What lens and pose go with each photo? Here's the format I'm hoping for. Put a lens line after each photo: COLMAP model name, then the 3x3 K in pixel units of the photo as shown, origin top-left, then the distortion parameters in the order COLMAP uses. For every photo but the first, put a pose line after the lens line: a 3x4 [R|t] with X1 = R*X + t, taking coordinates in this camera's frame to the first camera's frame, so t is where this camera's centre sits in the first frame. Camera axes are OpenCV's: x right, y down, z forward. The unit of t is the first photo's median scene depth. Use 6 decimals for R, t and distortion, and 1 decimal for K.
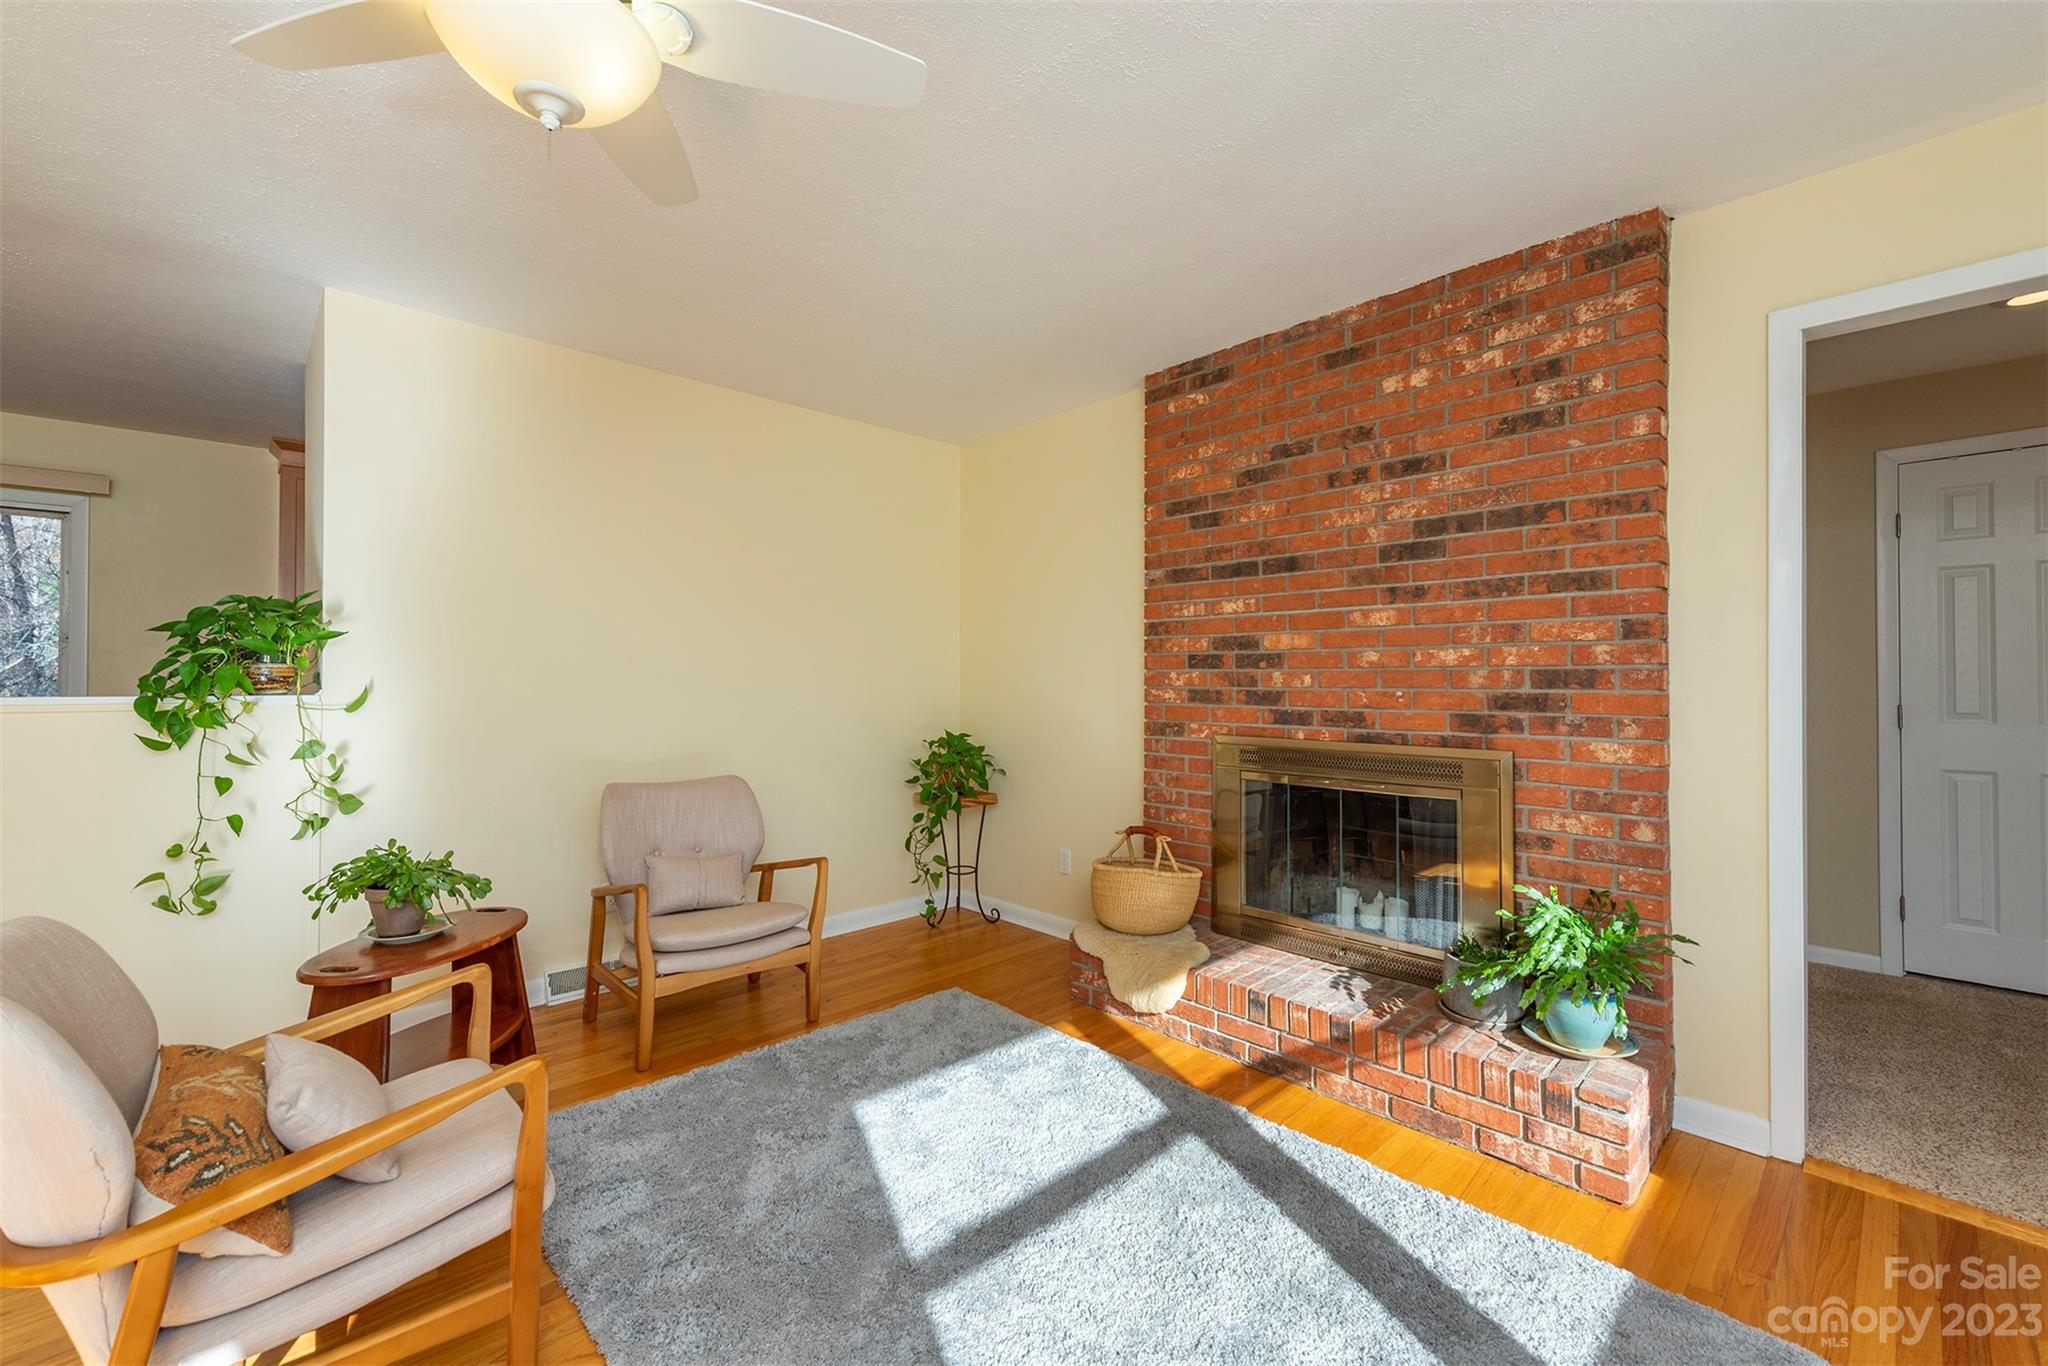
lens RADIAL K [[837.2, 0, 1049.4], [0, 837.2, 674.5], [0, 0, 1]] dist [0.004401, -0.000766]
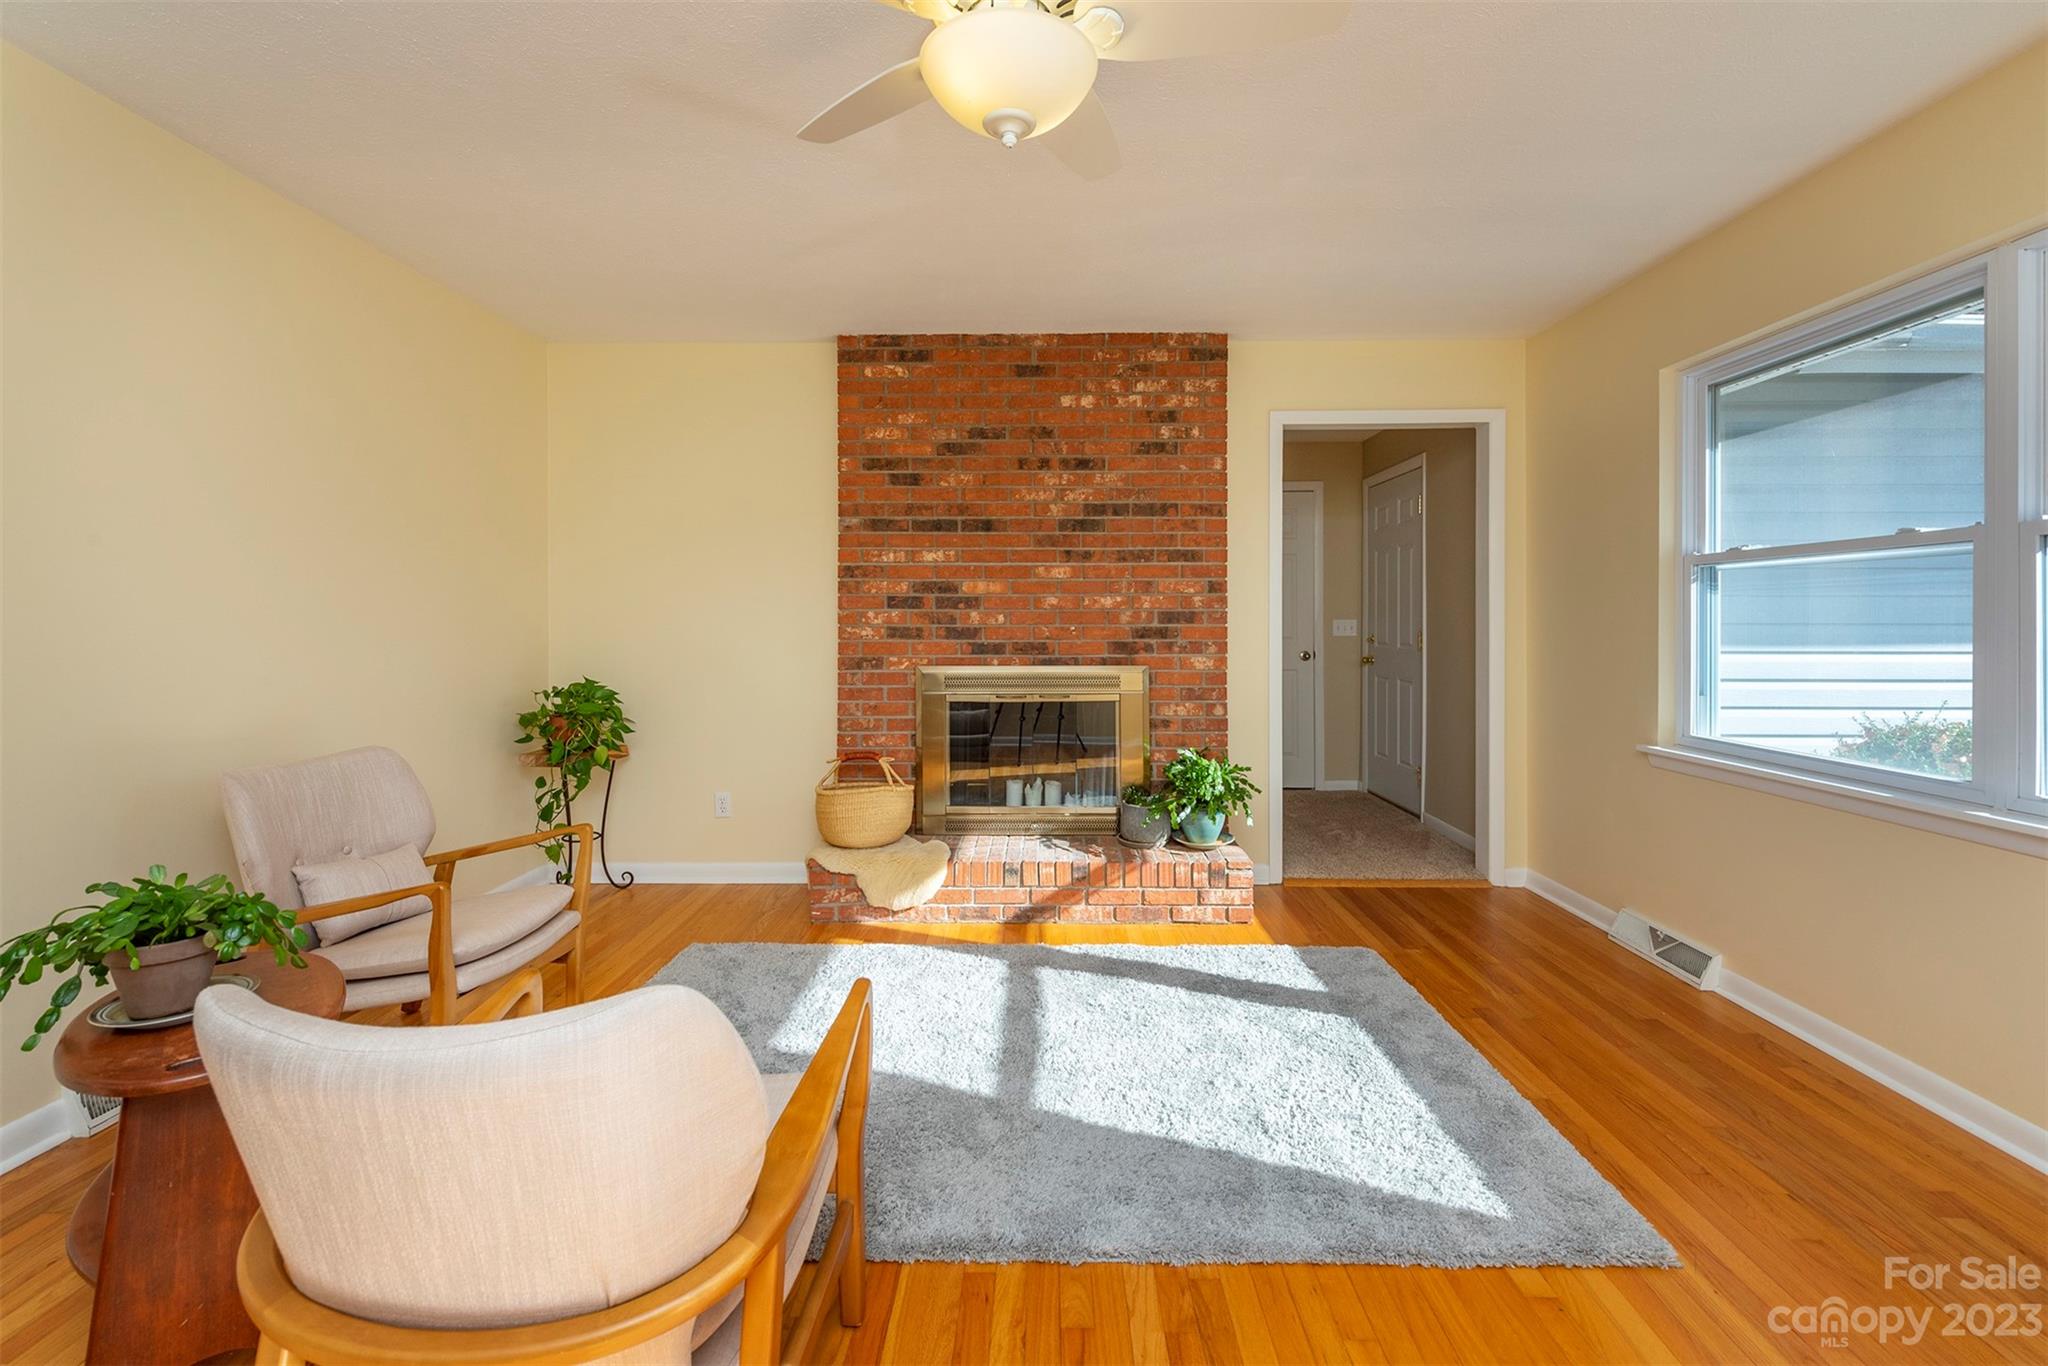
lens RADIAL K [[837.2, 0, 1047.6], [0, 837.2, 628.7], [0, 0, 1]] dist [0.004401, -0.000766]
pose [[0.703212, -0.005571, 0.710958, -0.595117], [-0.002697, 0.999941, 0.010503, 0.009441], [-0.710975, -0.009304, 0.703156, 0.066261]]
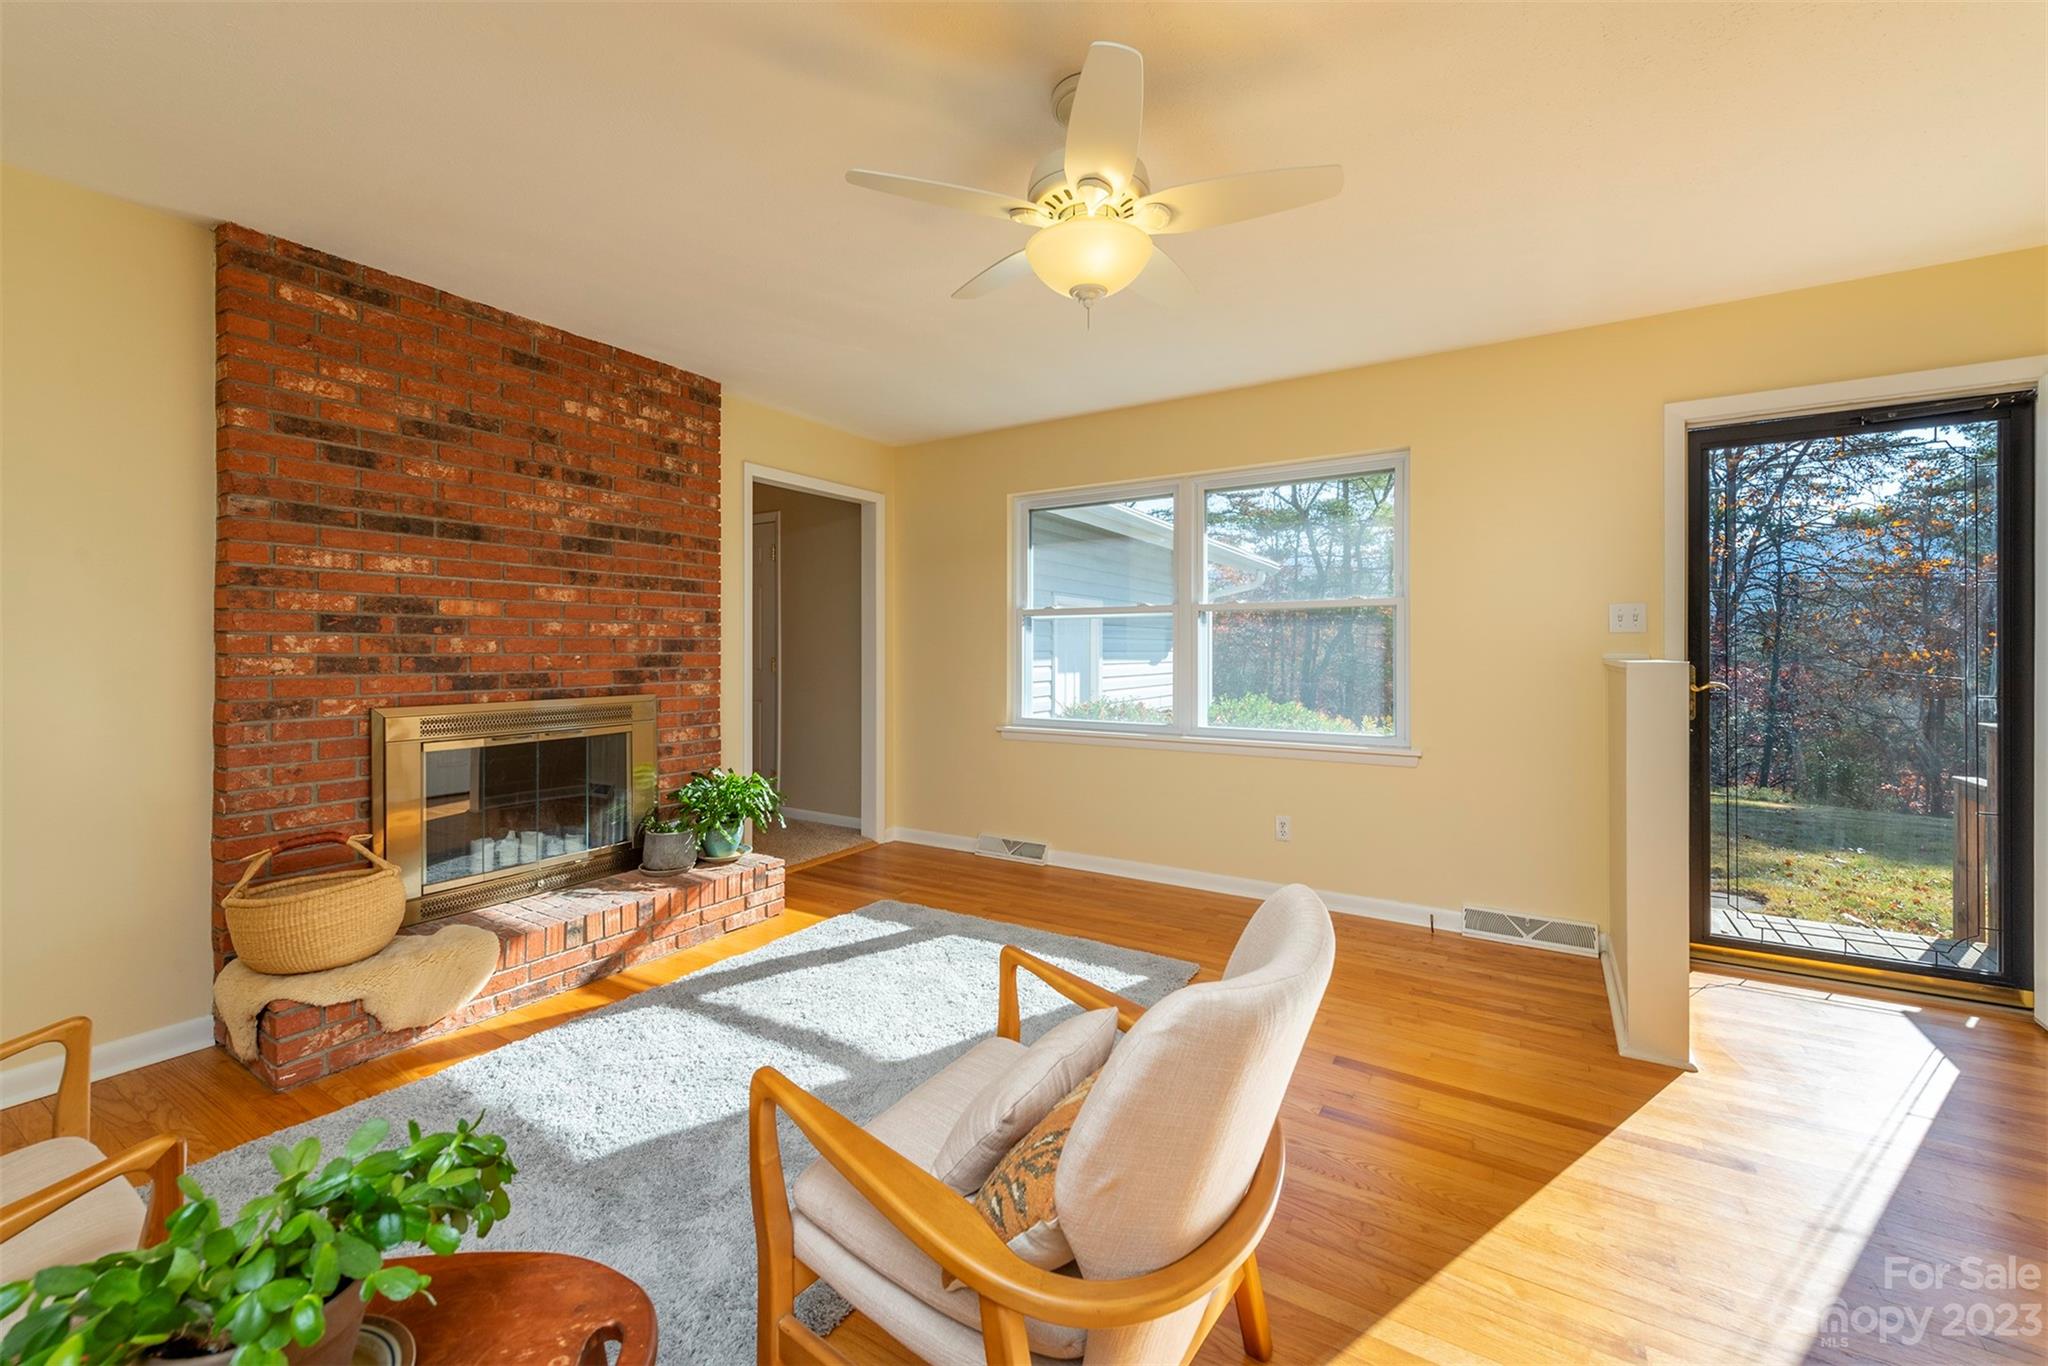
lens RADIAL K [[797.0, 0, 1029.9], [0, 797.0, 646.8], [0, 0, 1]] dist [0.005745, -0.002689]
pose [[-0.236825, 0.001706, 0.971551, -0.917142], [-0.005267, 0.999982, -0.003040, 0.007713], [-0.971538, -0.005837, -0.236811, 0.635558]]
